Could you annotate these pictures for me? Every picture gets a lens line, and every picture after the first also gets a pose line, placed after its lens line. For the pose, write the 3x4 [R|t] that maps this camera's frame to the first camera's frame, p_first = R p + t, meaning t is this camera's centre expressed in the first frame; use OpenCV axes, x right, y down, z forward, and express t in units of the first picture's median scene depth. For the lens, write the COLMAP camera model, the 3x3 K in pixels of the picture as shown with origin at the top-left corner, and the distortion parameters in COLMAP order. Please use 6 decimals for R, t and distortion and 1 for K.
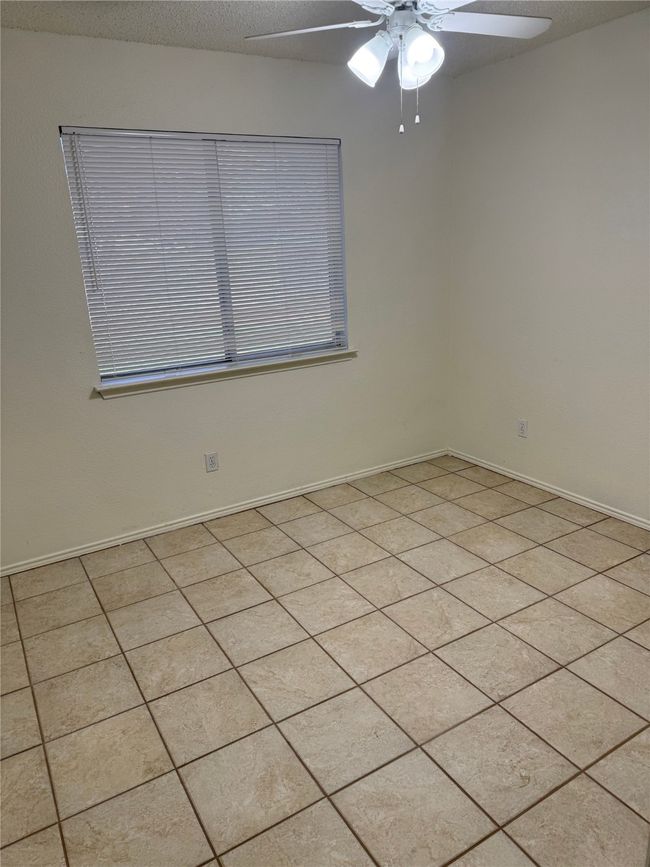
lens RADIAL K [[605.3, 0, 322.1], [0, 605.3, 431.9], [0, 0, 1]] dist [0.060833, -0.072535]
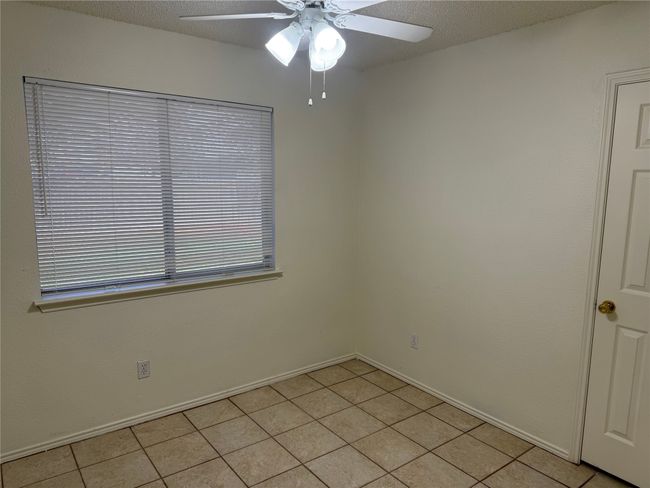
lens RADIAL K [[453.8, 0, 330.4], [0, 453.8, 246.6], [0, 0, 1]] dist [0.060833, -0.072535]
pose [[0.990784, 0.043588, 0.128245, 0.040396], [-0.022818, 0.986988, -0.159169, -0.049594], [-0.133514, 0.154775, 0.978886, 0.108425]]
